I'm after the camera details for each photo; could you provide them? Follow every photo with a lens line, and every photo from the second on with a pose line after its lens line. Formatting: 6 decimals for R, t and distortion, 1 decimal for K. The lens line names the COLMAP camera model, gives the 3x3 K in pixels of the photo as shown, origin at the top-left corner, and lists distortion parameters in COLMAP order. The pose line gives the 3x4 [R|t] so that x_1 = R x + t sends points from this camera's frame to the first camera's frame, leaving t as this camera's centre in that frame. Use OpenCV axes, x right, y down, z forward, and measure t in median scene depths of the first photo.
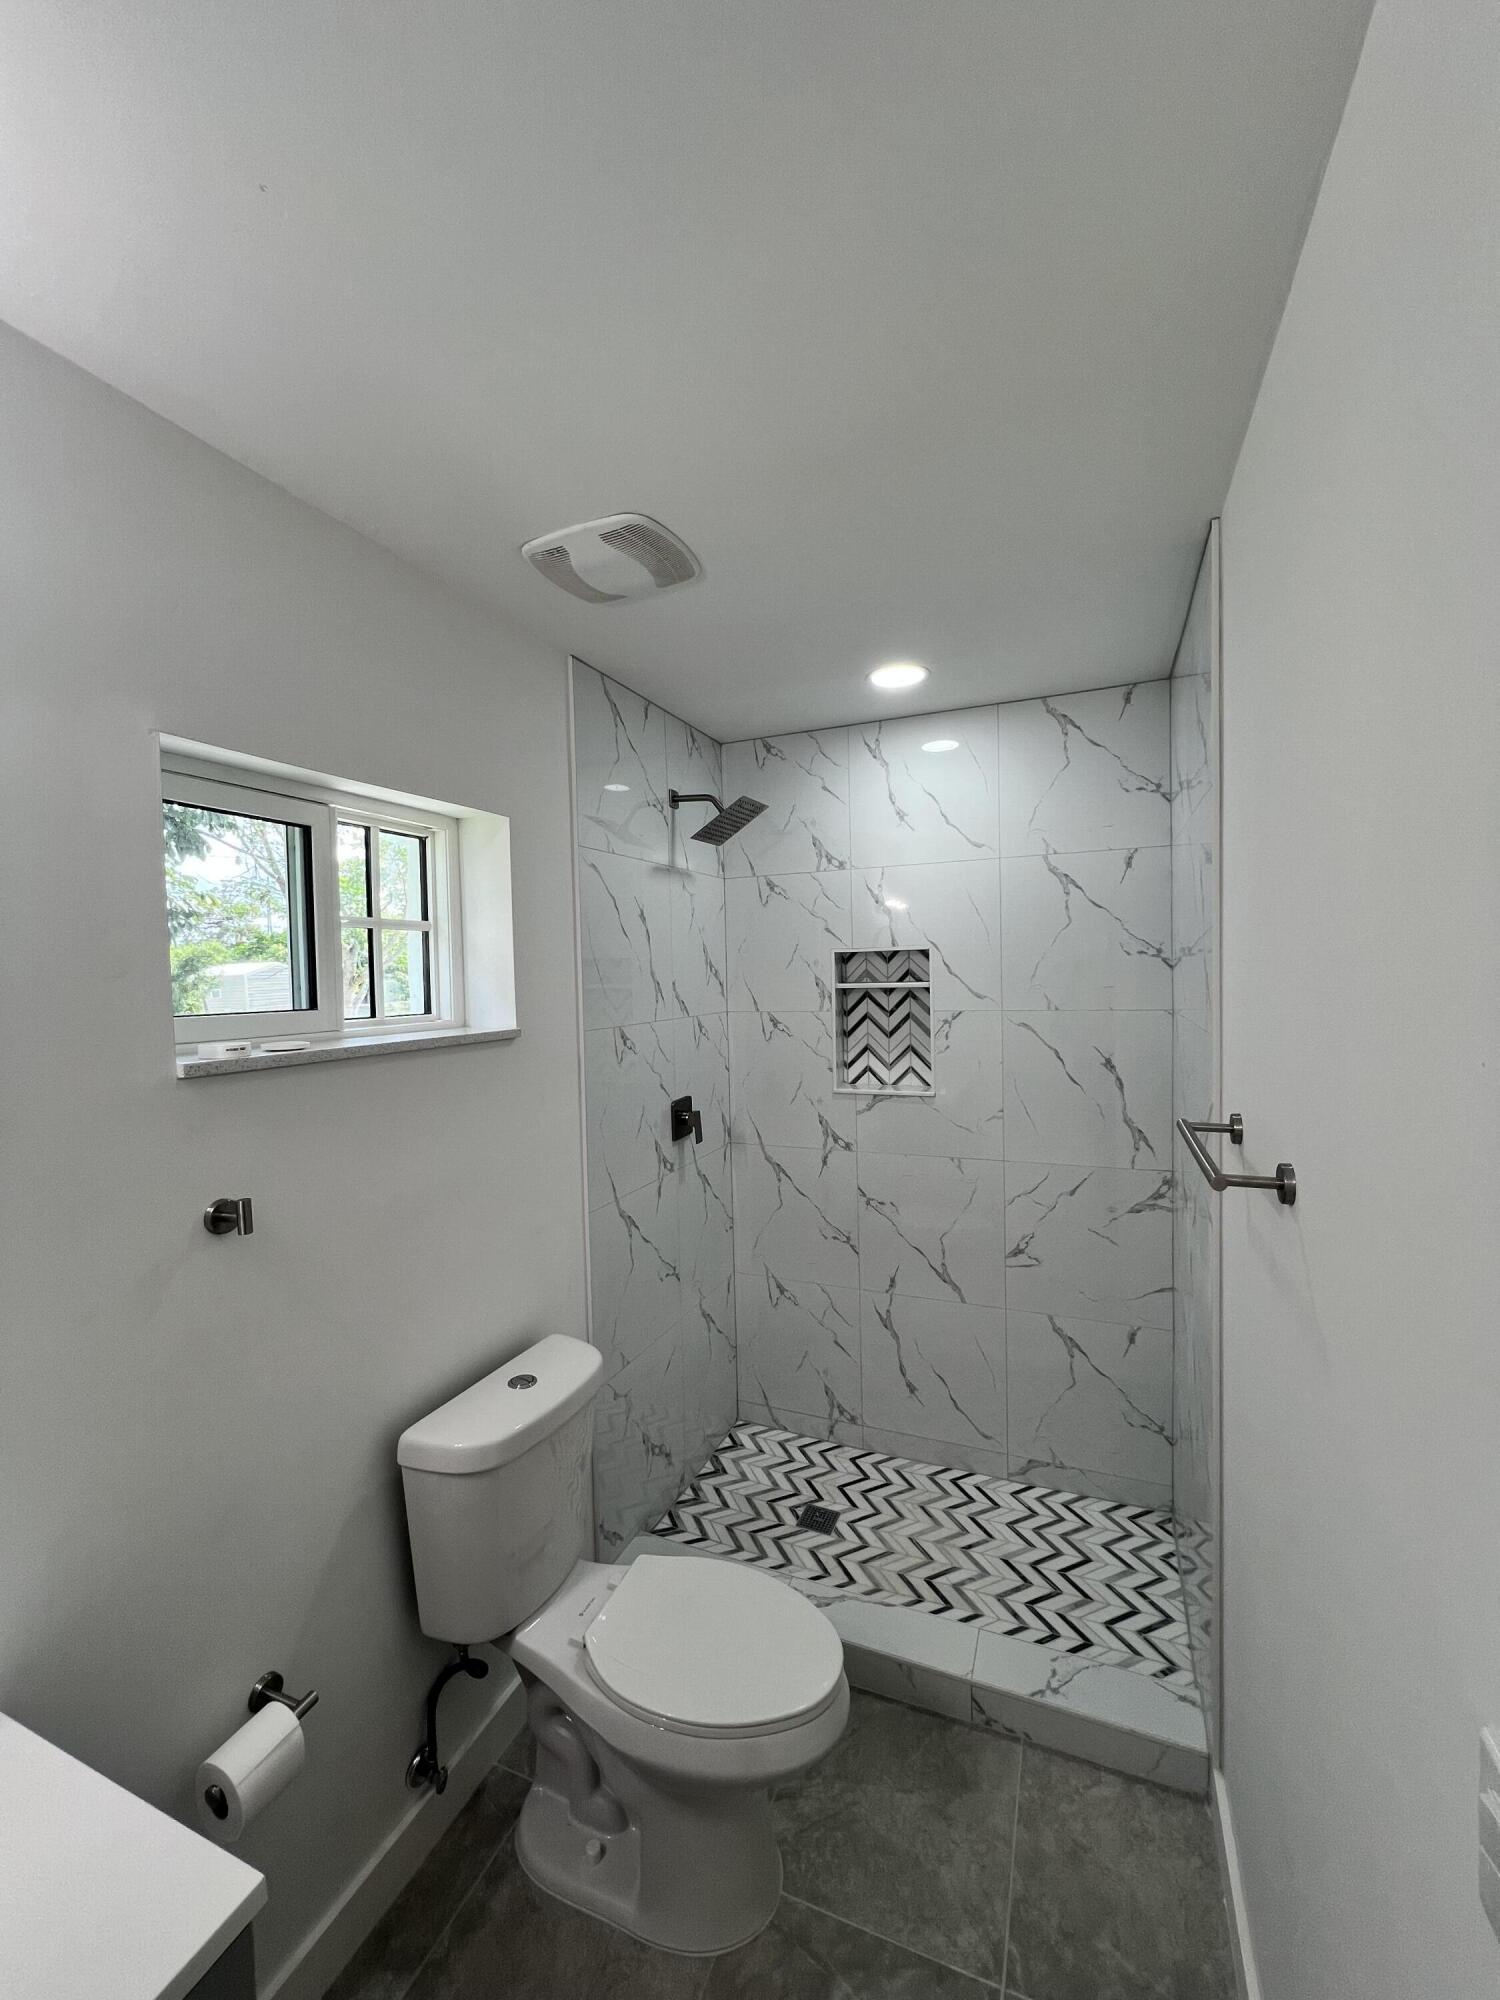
lens RADIAL K [[802.4, 0, 746.9], [0, 802.4, 1001.5], [0, 0, 1]] dist [-0.000608, 0.000065]
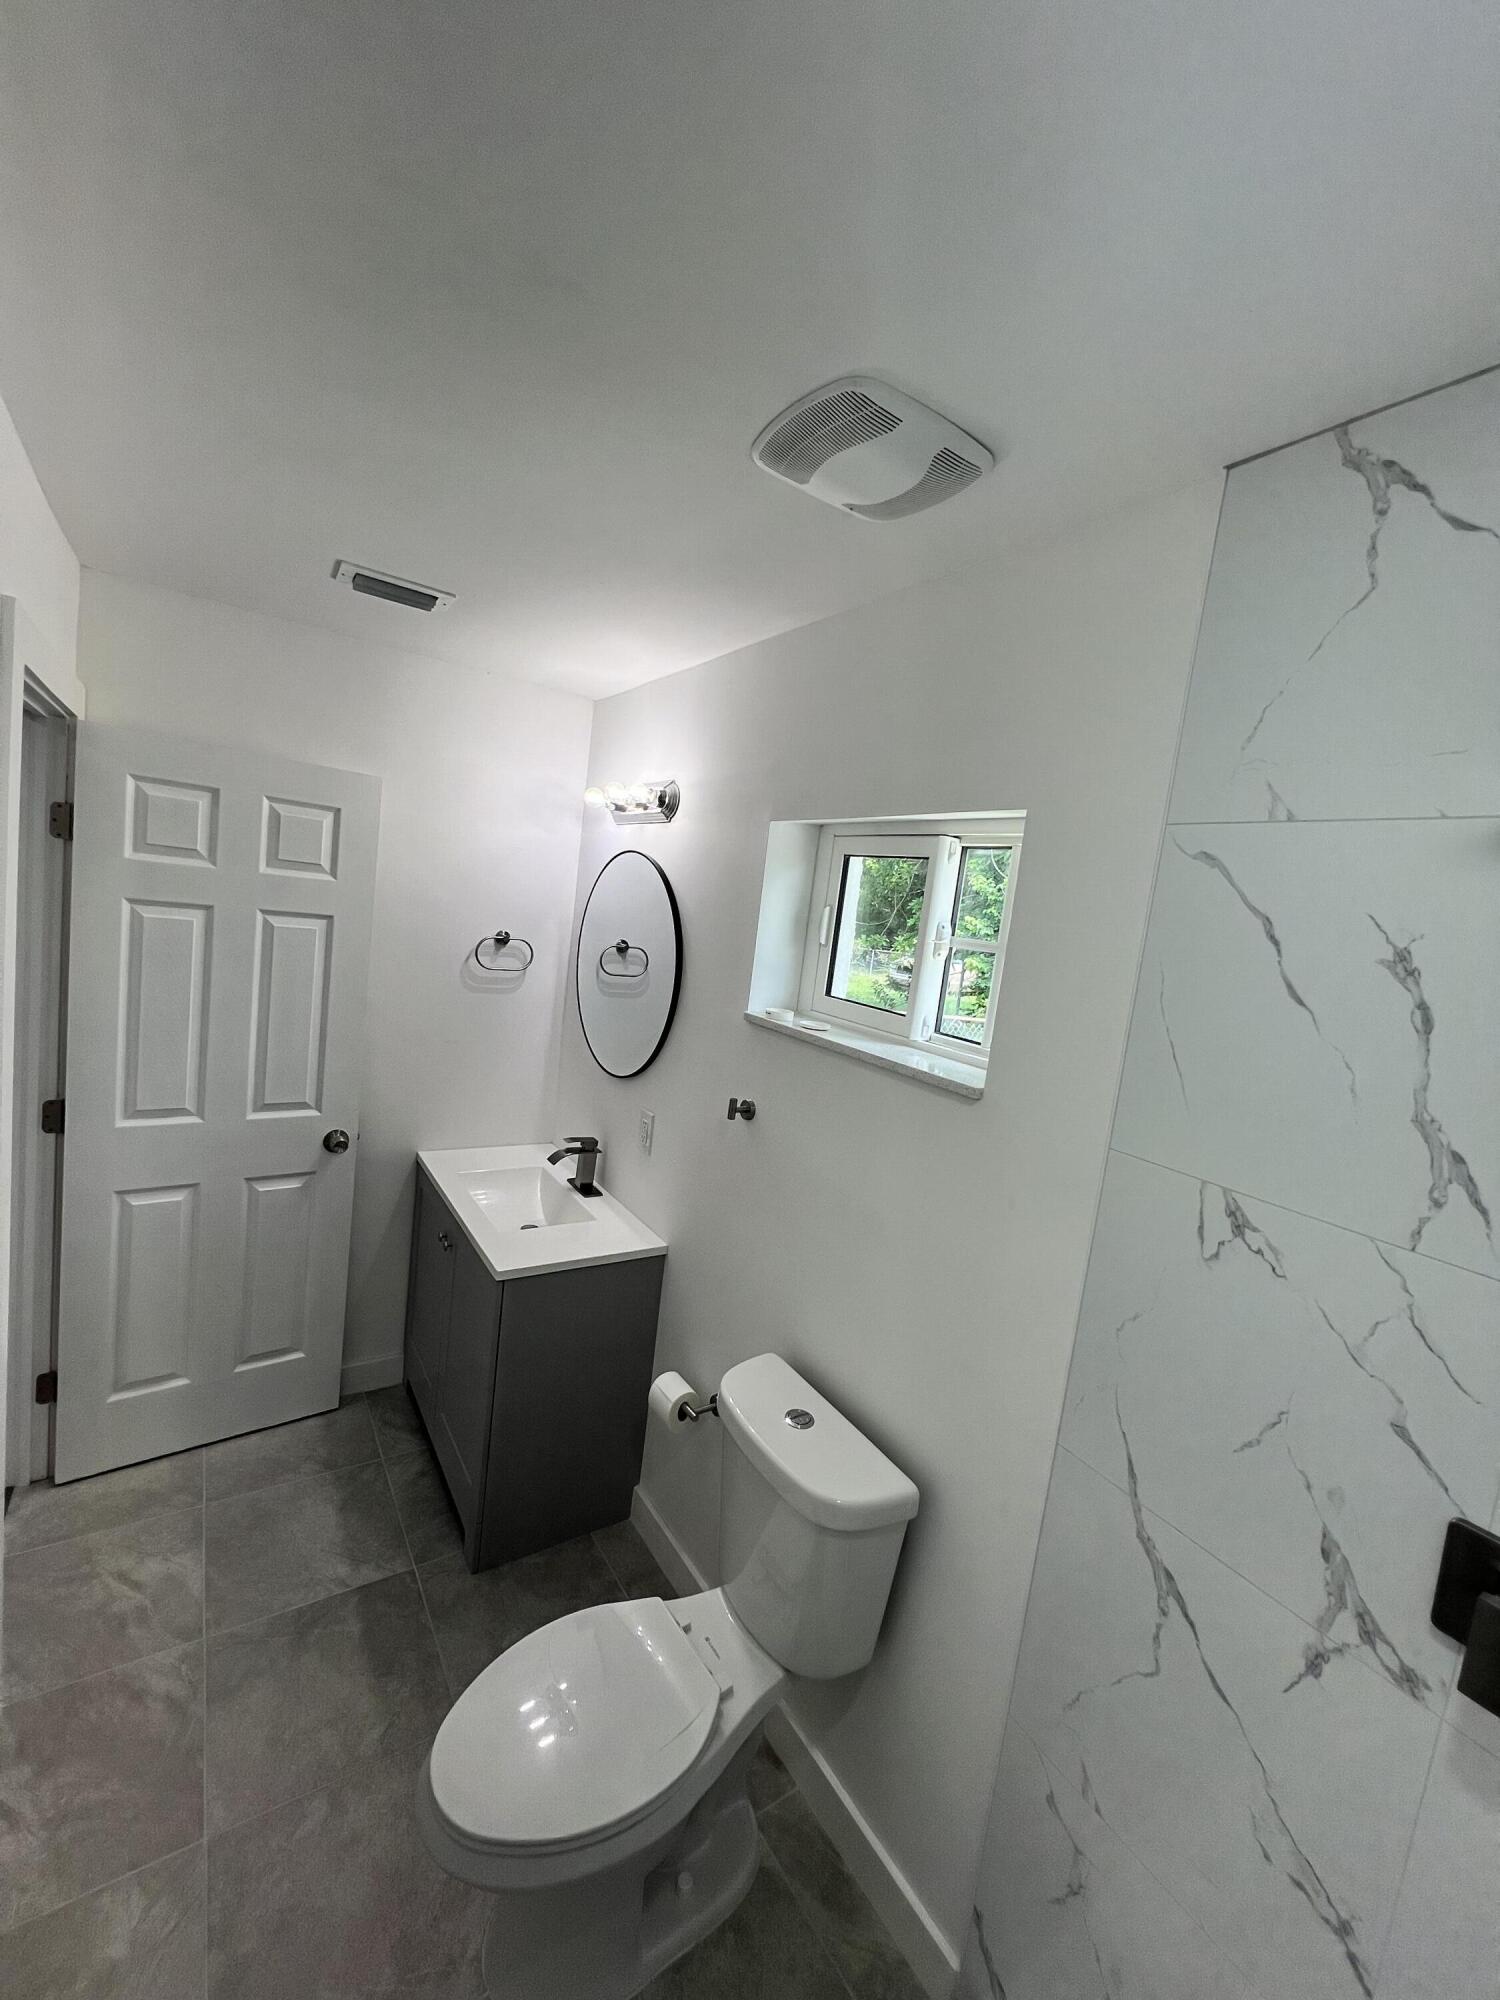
lens RADIAL K [[802.4, 0, 746.9], [0, 802.4, 1001.5], [0, 0, 1]] dist [-0.000608, 0.000065]
pose [[-0.547973, 0.053110, -0.834809, 0.336268], [-0.140850, 0.977875, 0.154666, -0.096119], [0.824553, 0.202336, -0.528368, 0.867504]]
